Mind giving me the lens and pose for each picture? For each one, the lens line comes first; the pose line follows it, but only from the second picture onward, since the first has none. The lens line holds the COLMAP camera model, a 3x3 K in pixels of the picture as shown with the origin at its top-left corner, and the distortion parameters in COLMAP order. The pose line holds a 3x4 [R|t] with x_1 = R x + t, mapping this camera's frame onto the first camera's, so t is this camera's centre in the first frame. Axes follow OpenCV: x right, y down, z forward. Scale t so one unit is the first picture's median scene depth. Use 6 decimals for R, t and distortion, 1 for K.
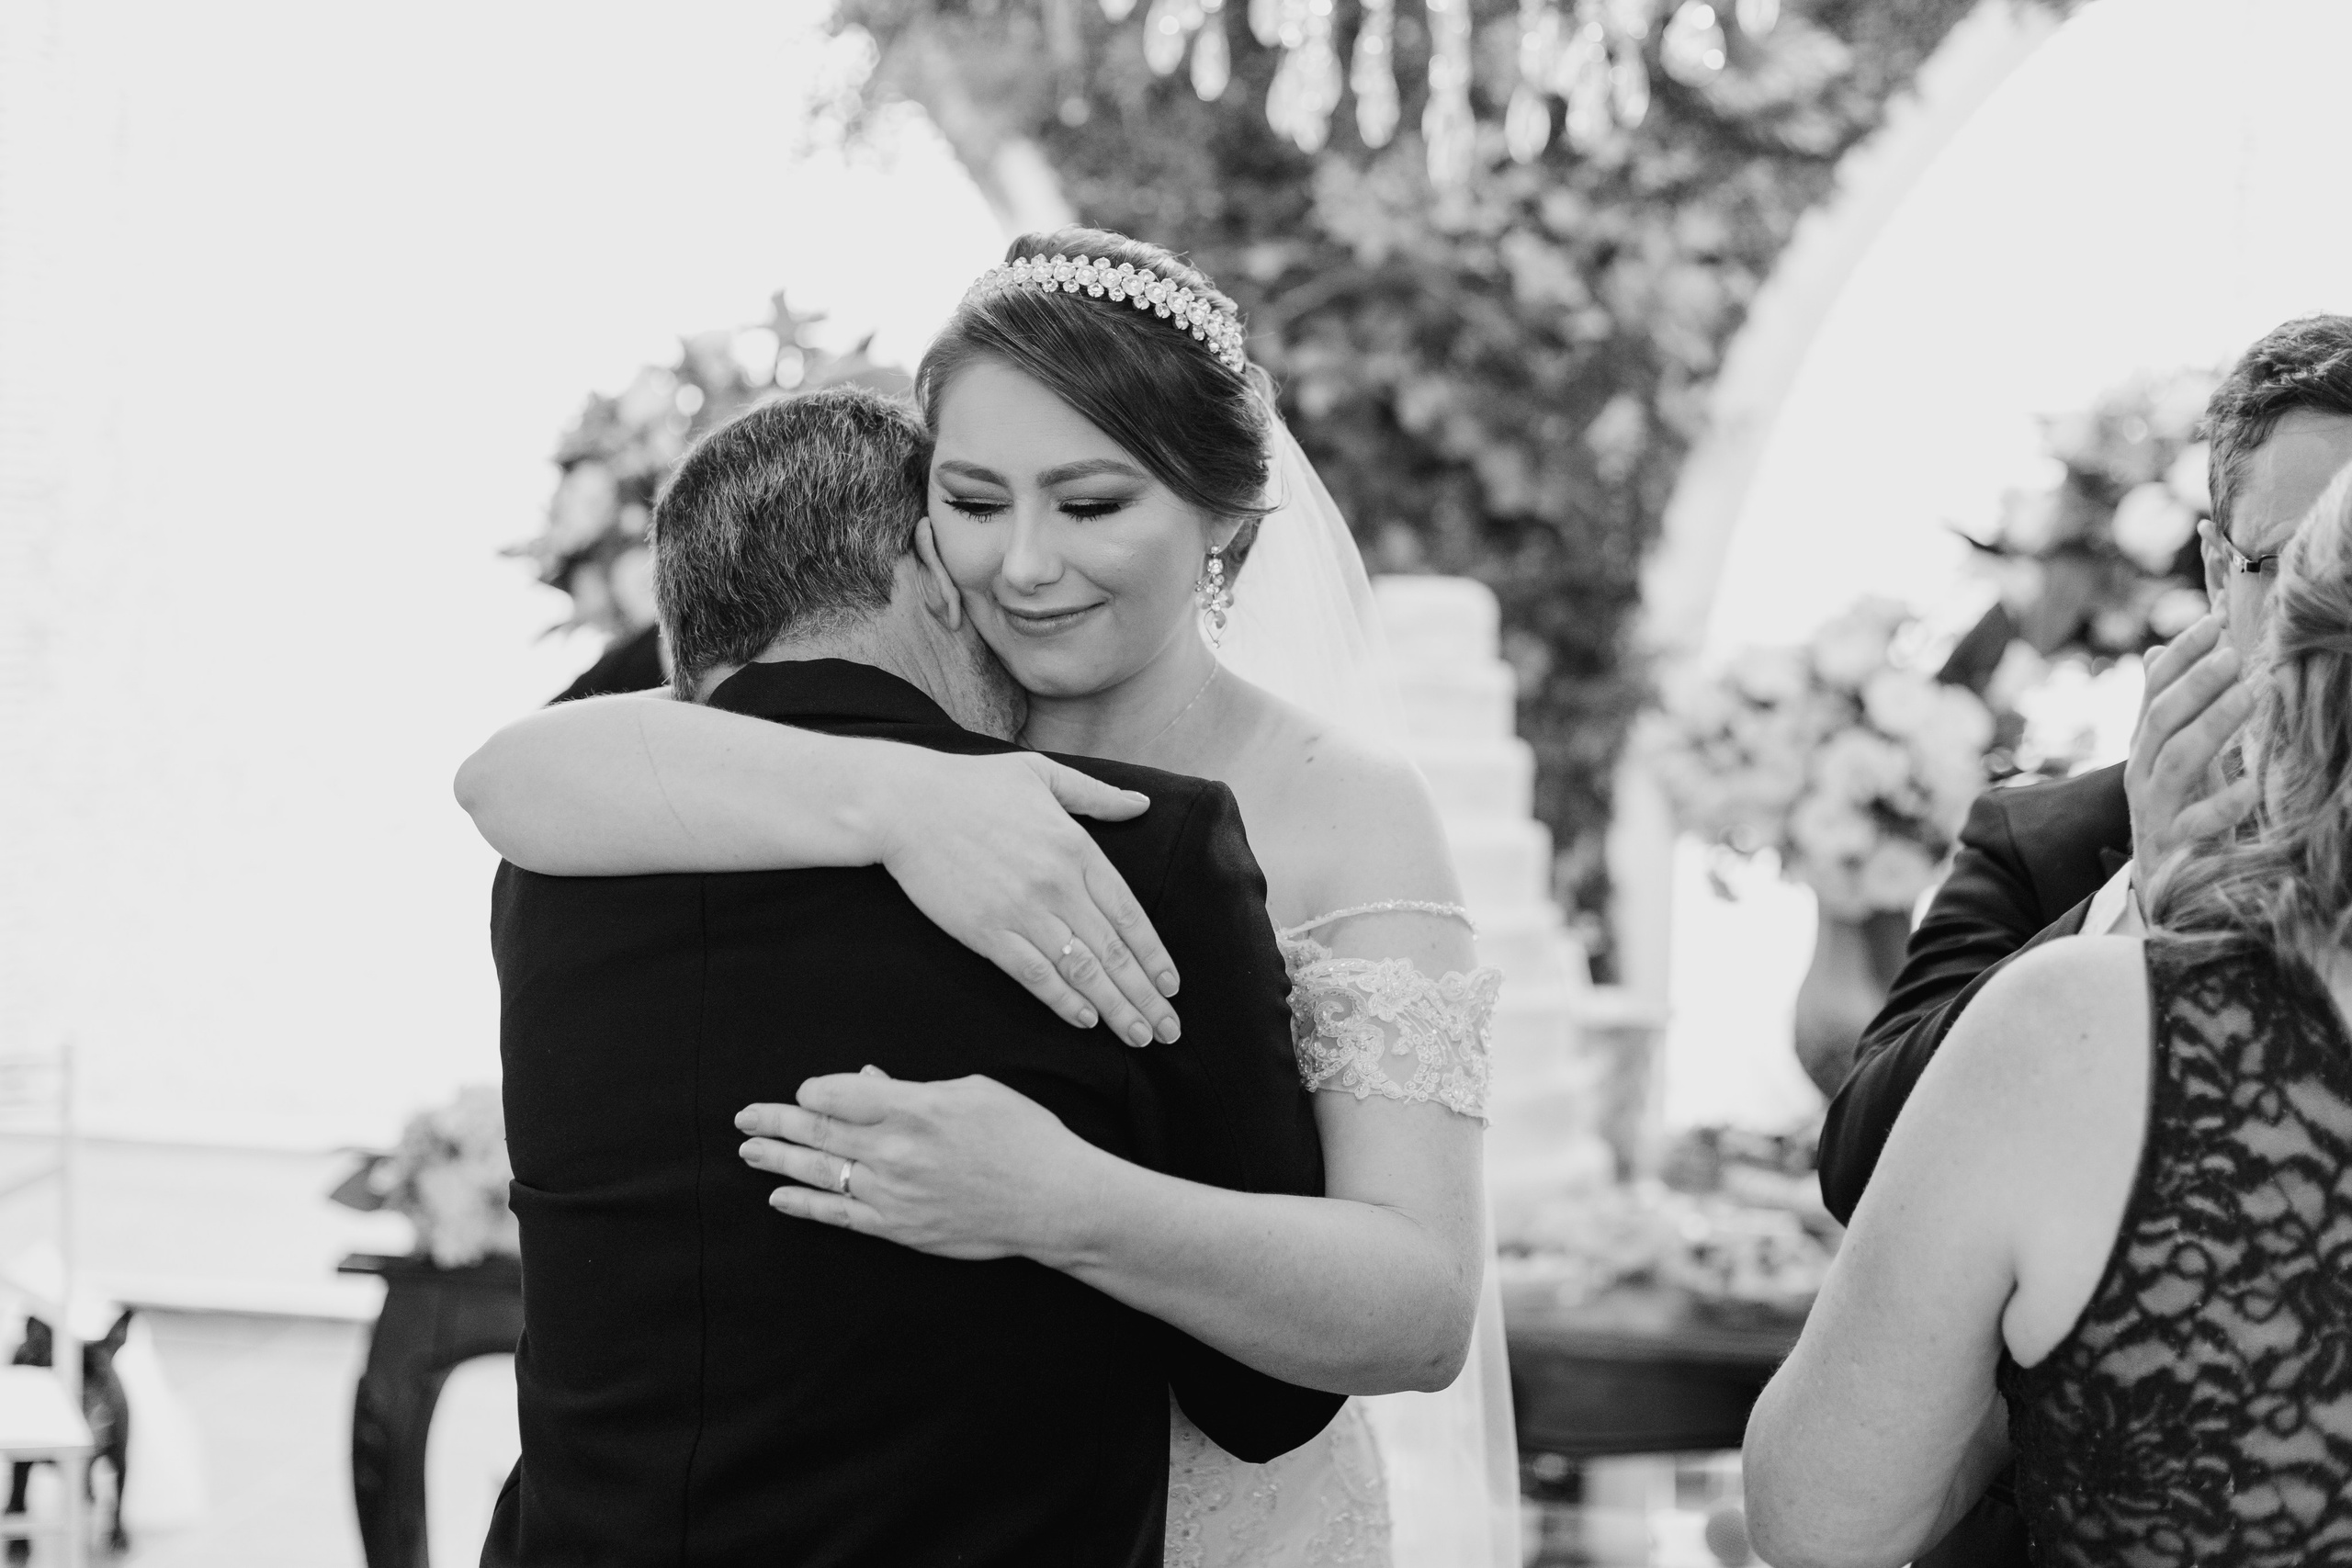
lens RADIAL K [[3375.8, 0, 1183.3], [0, 3375.8, 730.2], [0, 0, 1]] dist [0.019806, 0.043665]
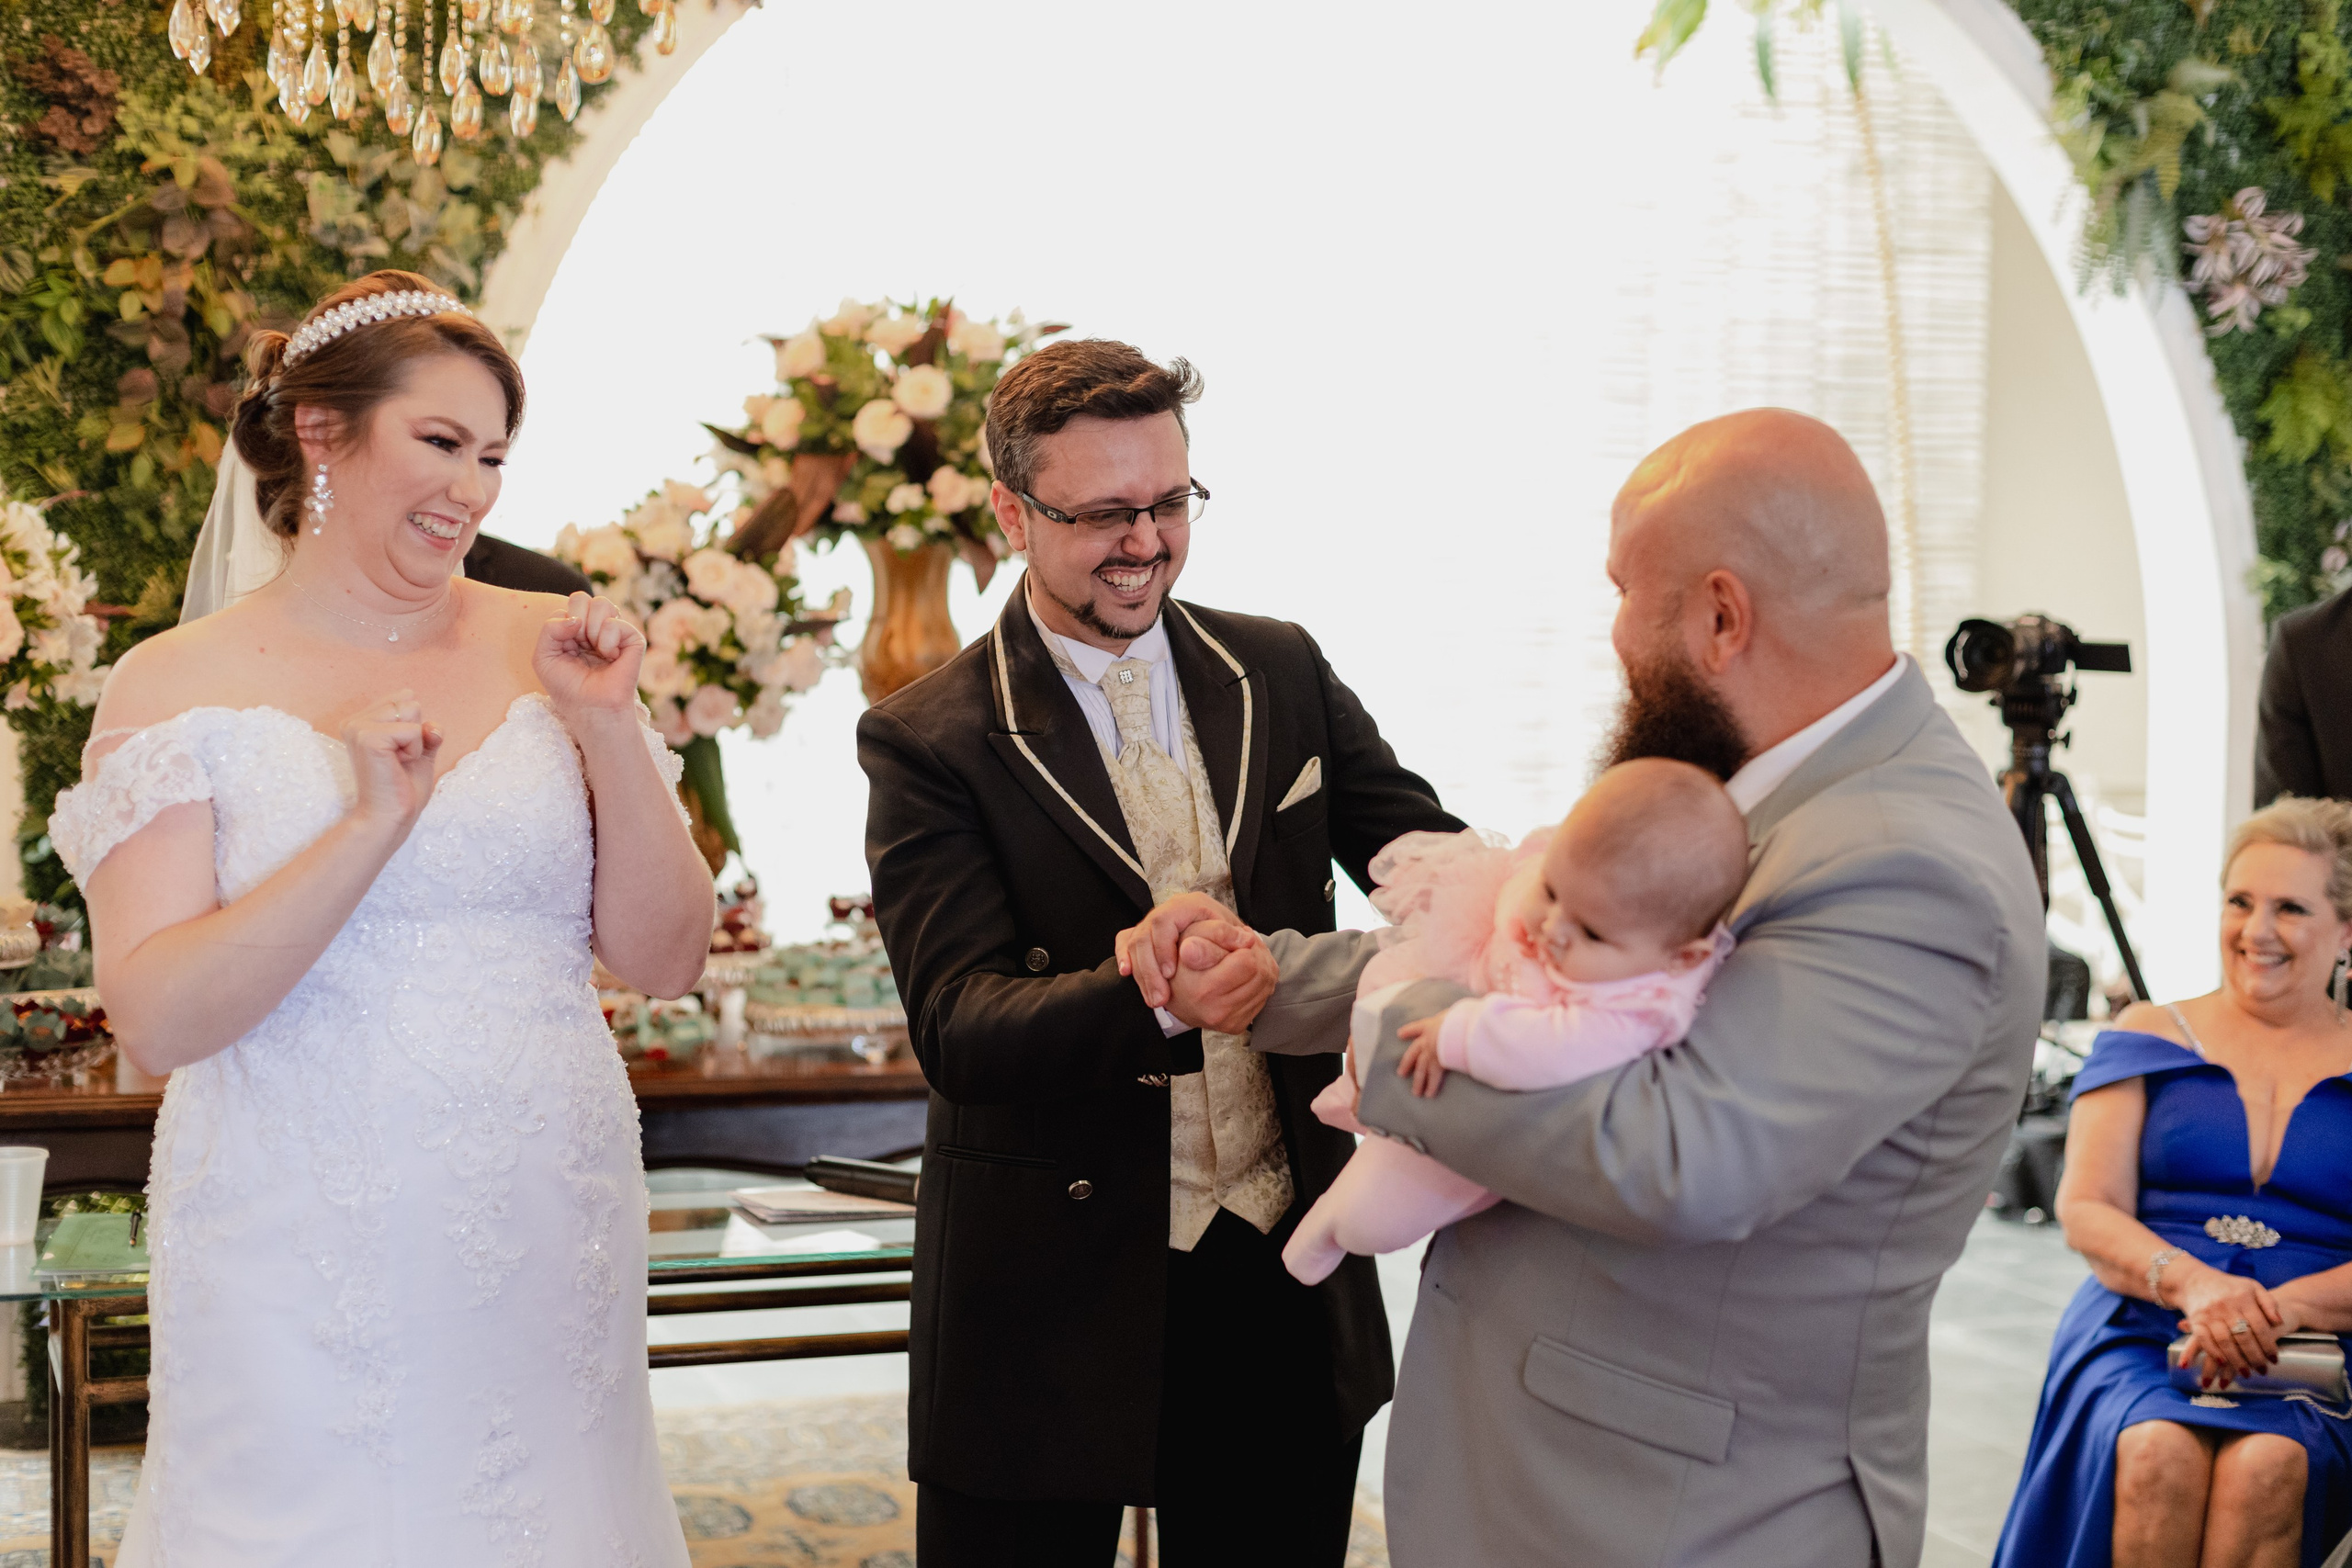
lens RADIAL K [[3311.2, 0, 1176.0], [0, 3311.2, 784.0], [0, 0, 1]] dist [-0.011862, -0.070601]
pose [[0.884327, -0.048652, 0.464325, -0.171824], [0.020964, 0.997690, 0.064613, -0.004919], [-0.466396, -0.047405, 0.883305, -0.134989]]
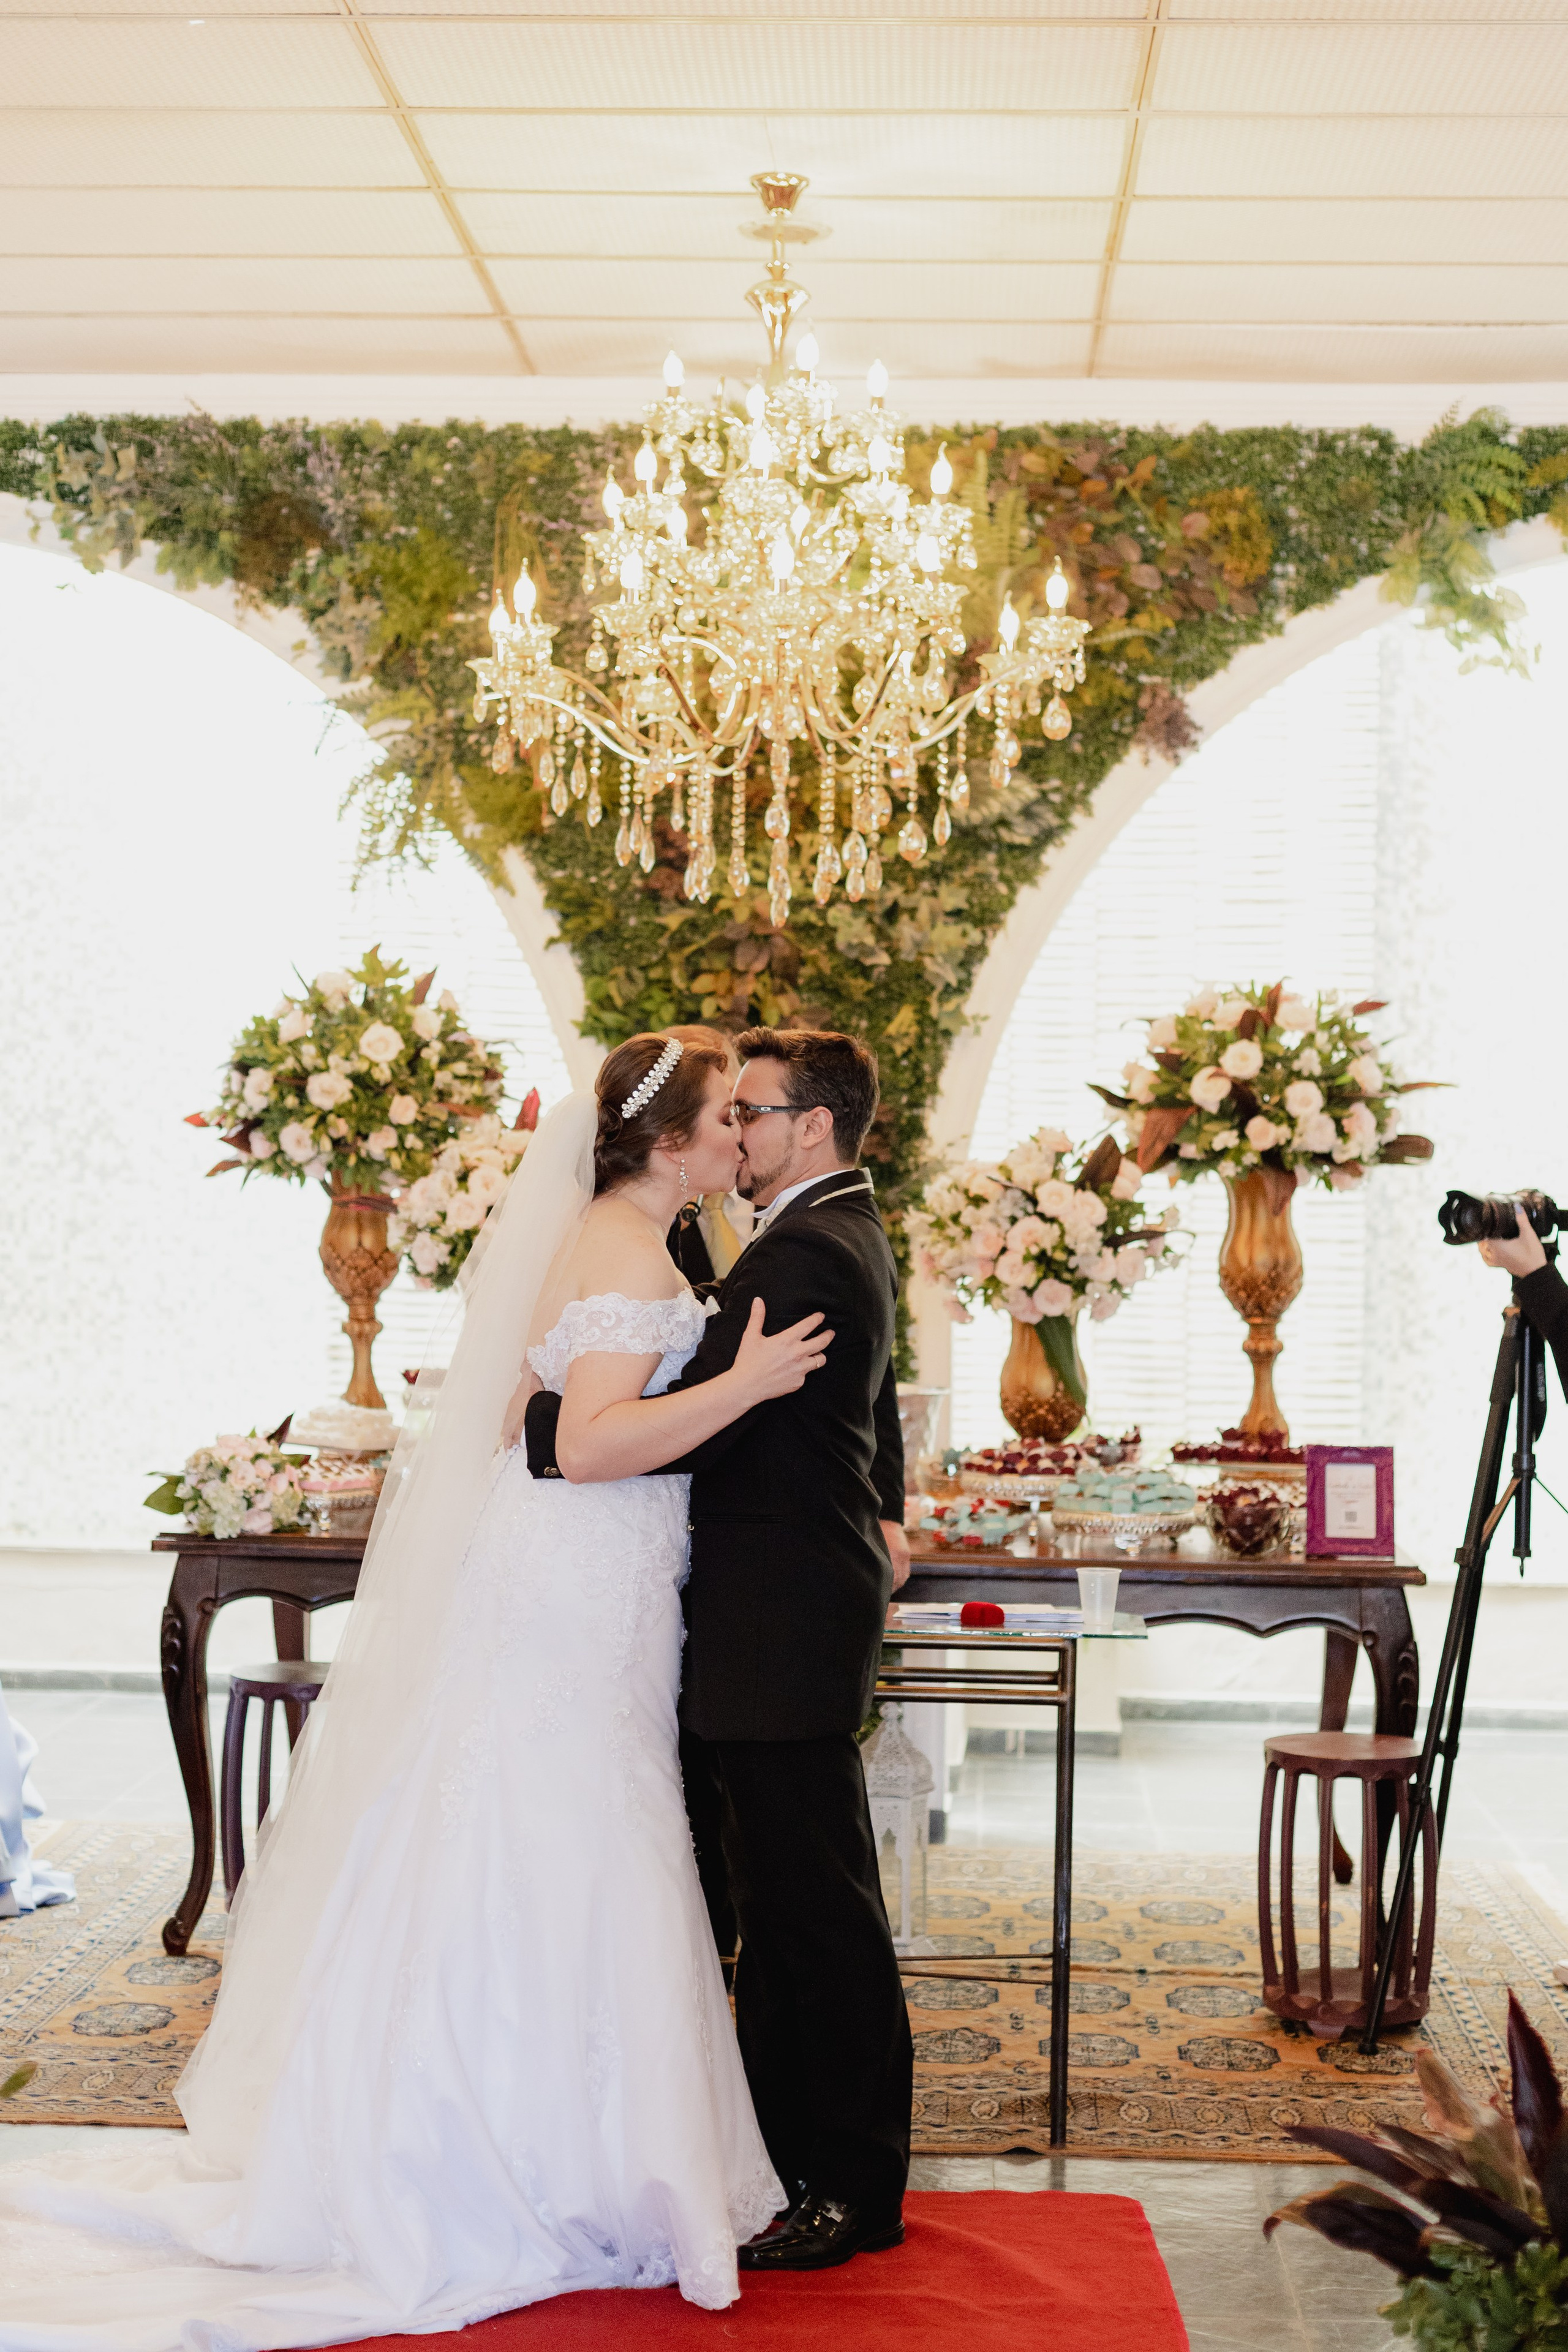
lens RADIAL K [[3561.8, 0, 784.0], [0, 3561.8, 1176.0], [0, 0, 1]] dist [-0.022731, -0.039692]
pose [[0.997988, -0.021571, 0.059618, -0.025904], [0.022531, 0.999627, -0.015466, 0.004801], [-0.059262, 0.016778, 0.998101, -0.648902]]
